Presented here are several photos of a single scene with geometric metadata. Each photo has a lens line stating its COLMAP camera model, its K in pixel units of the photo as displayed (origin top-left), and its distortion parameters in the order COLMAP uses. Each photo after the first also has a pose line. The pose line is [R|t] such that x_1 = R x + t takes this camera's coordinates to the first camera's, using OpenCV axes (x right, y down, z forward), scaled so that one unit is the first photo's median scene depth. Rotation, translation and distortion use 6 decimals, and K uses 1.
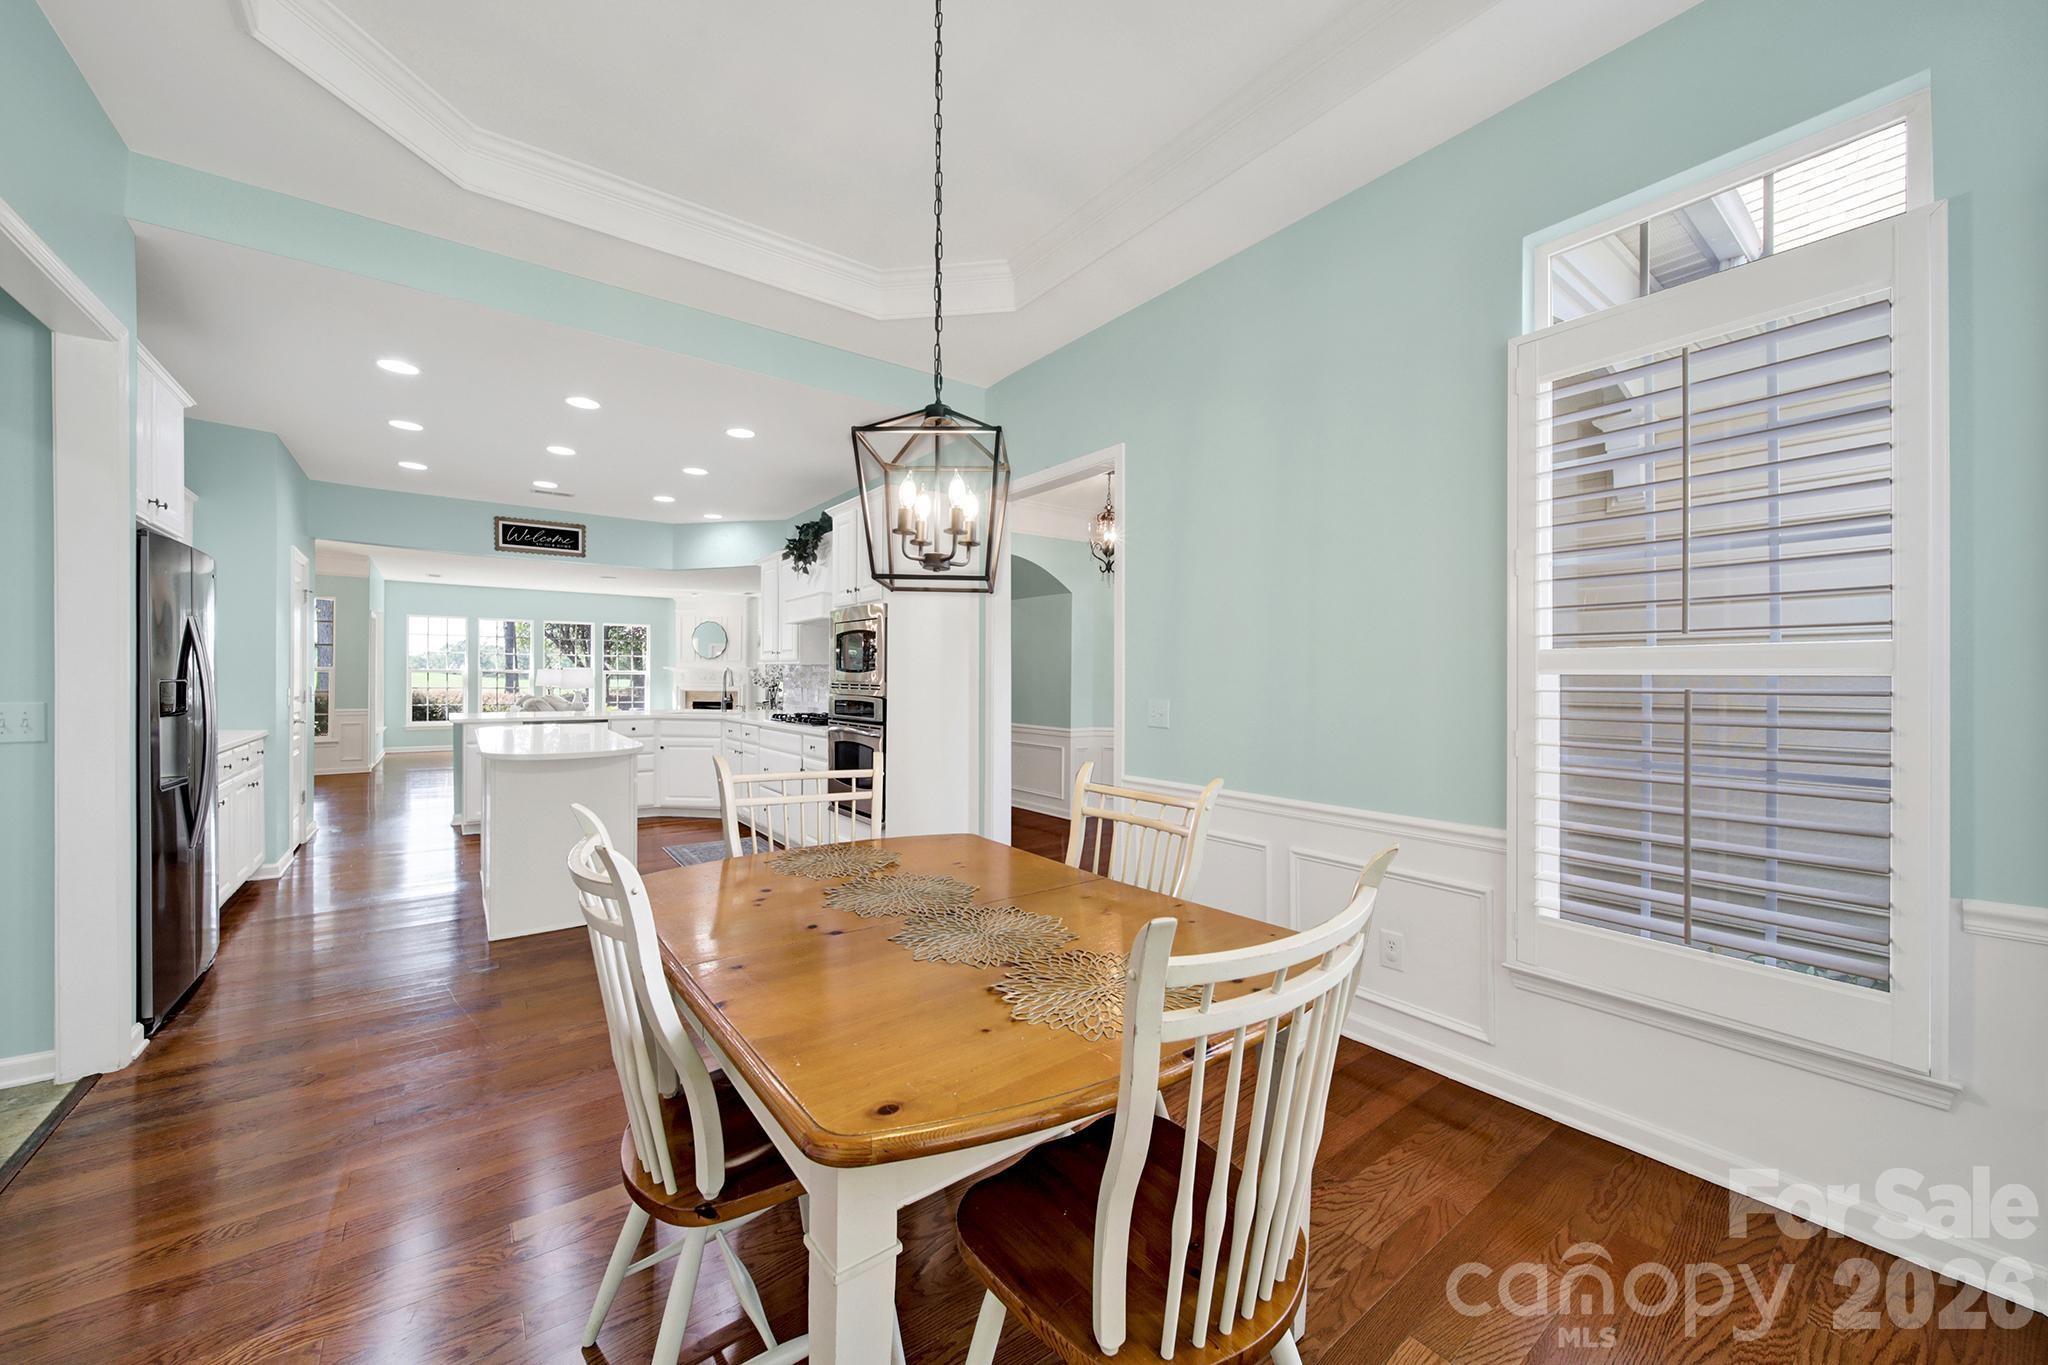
lens RADIAL K [[736.8, 0, 1026.4], [0, 736.8, 680.2], [0, 0, 1]] dist [-0.009787, -0.000241]
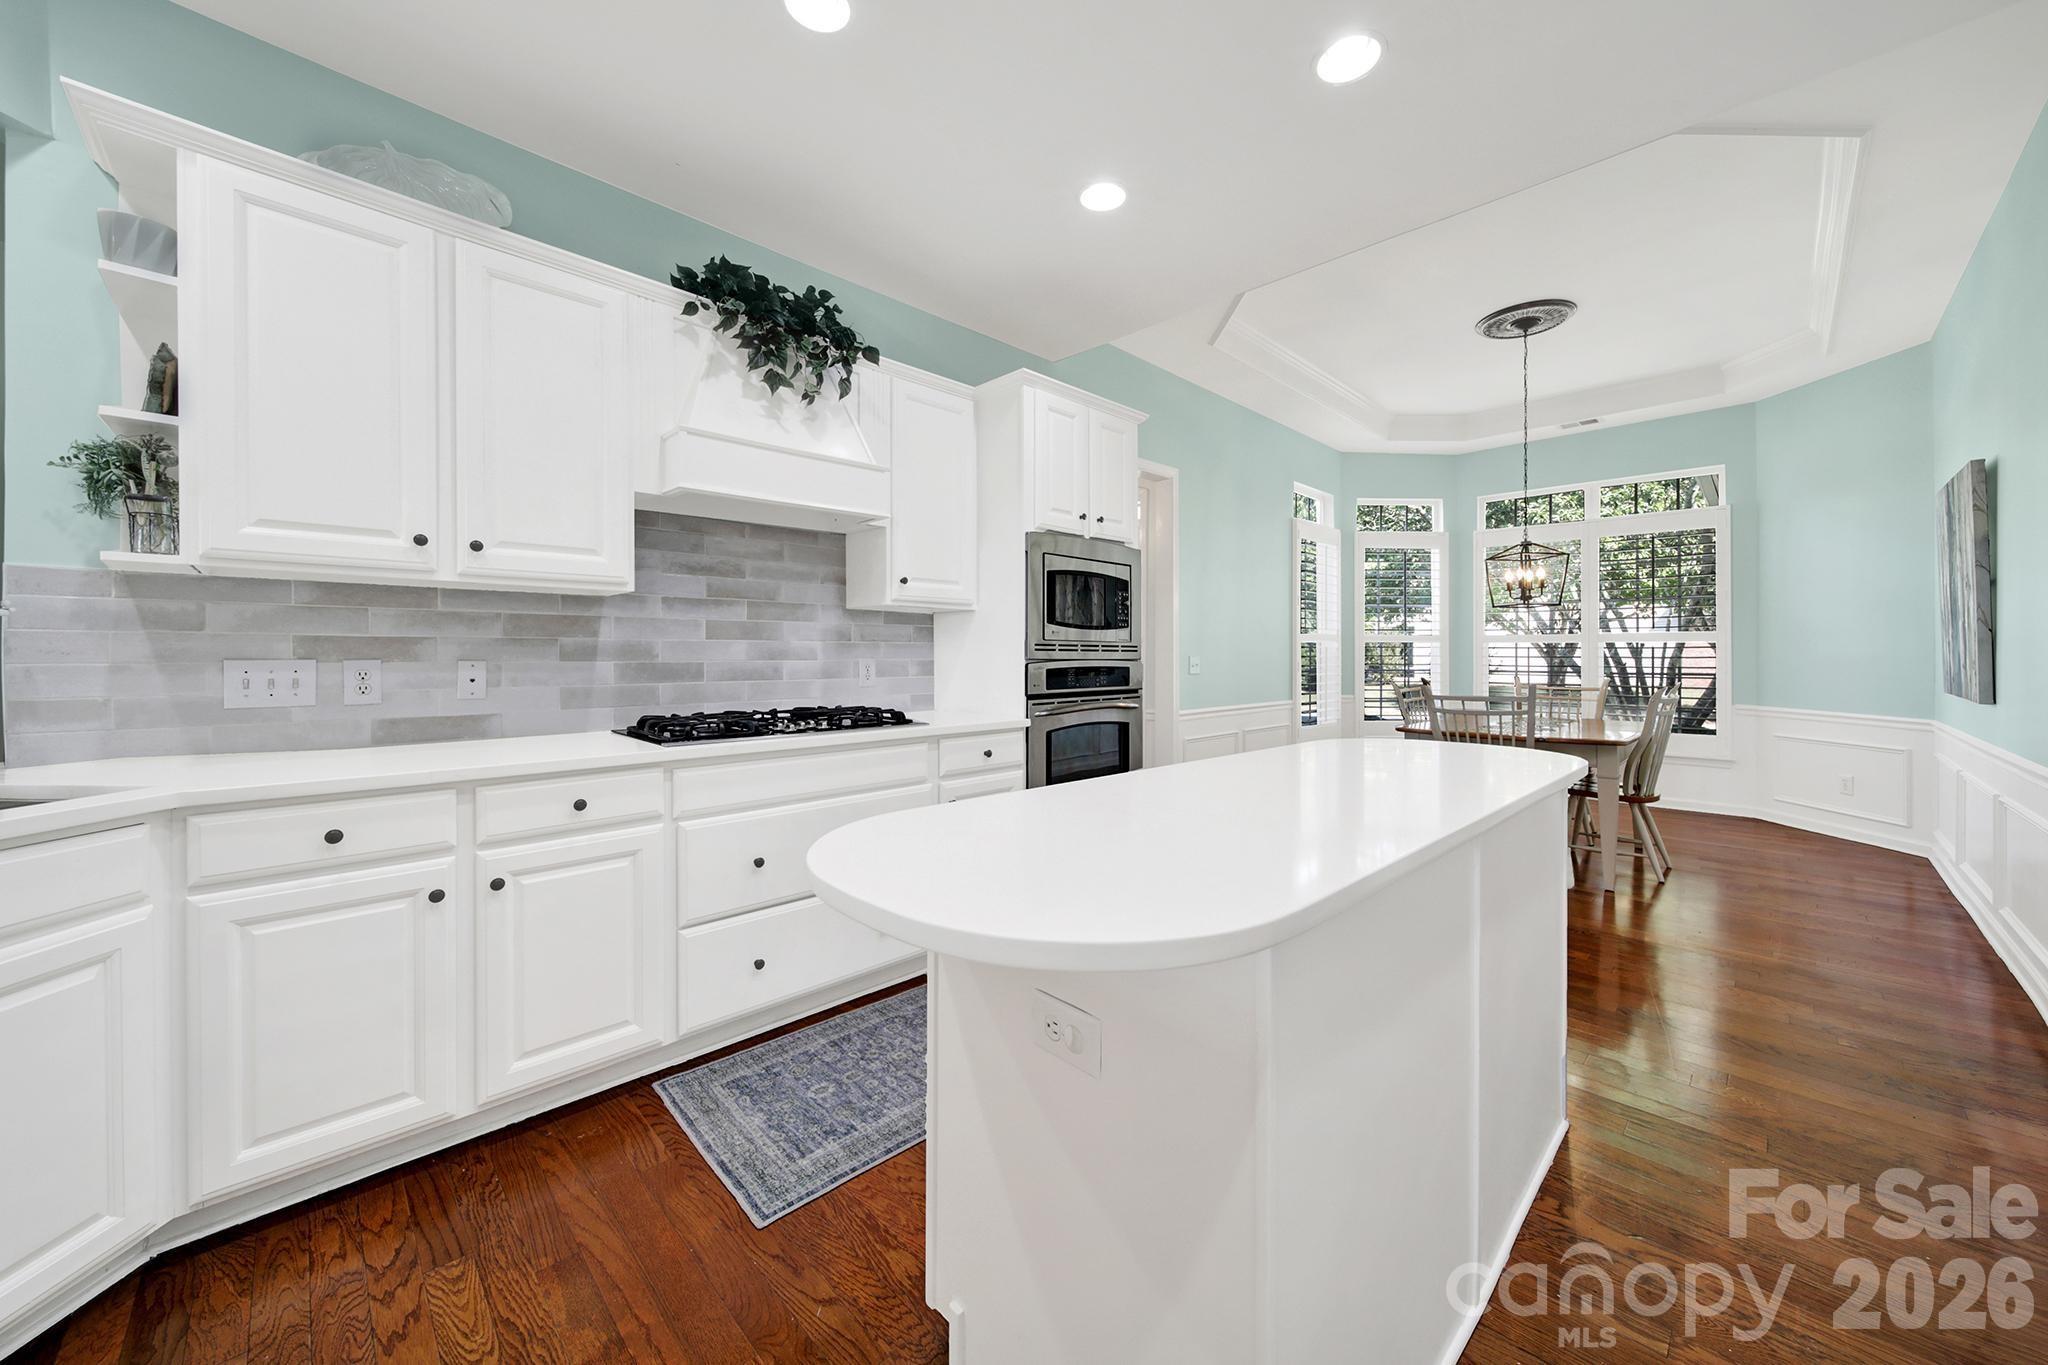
lens RADIAL K [[736.8, 0, 1035.6], [0, 736.8, 652.2], [0, 0, 1]] dist [-0.009787, -0.000241]
pose [[-0.122955, -0.002842, 0.992408, -0.613496], [0.003112, 0.999990, 0.003249, 0.006424], [-0.992407, 0.003488, -0.122945, 0.729337]]
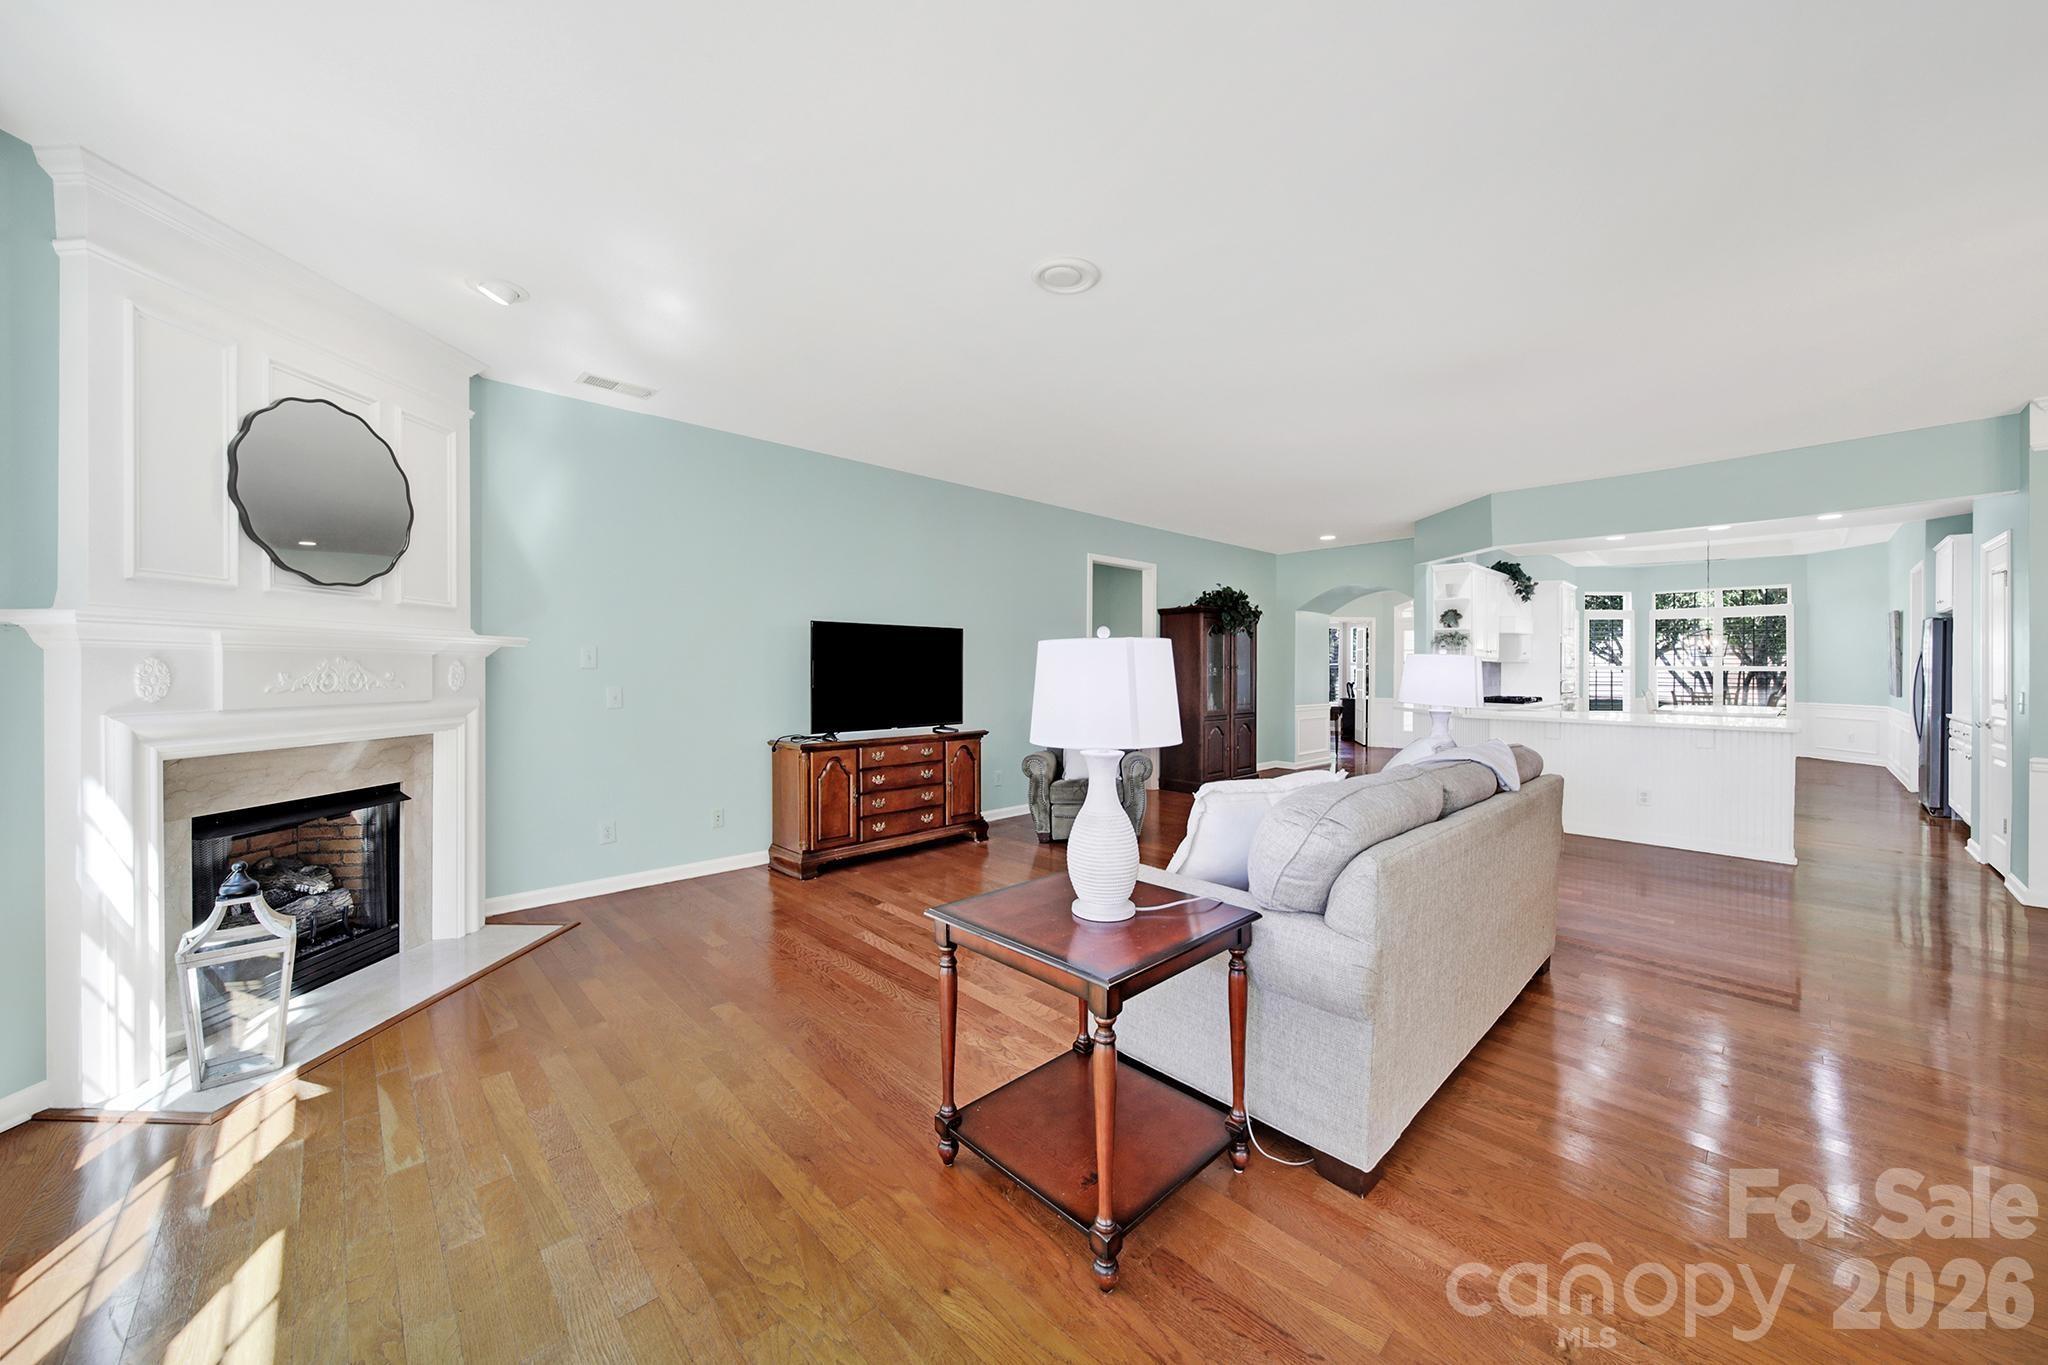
lens RADIAL K [[736.8, 0, 1010.2], [0, 736.8, 674.5], [0, 0, 1]] dist [-0.009787, -0.000241]
pose [[-0.101202, -0.015748, 0.994741, -1.413569], [0.001495, 0.999871, 0.015981, -0.021876], [-0.994865, 0.003104, -0.101165, 1.862390]]
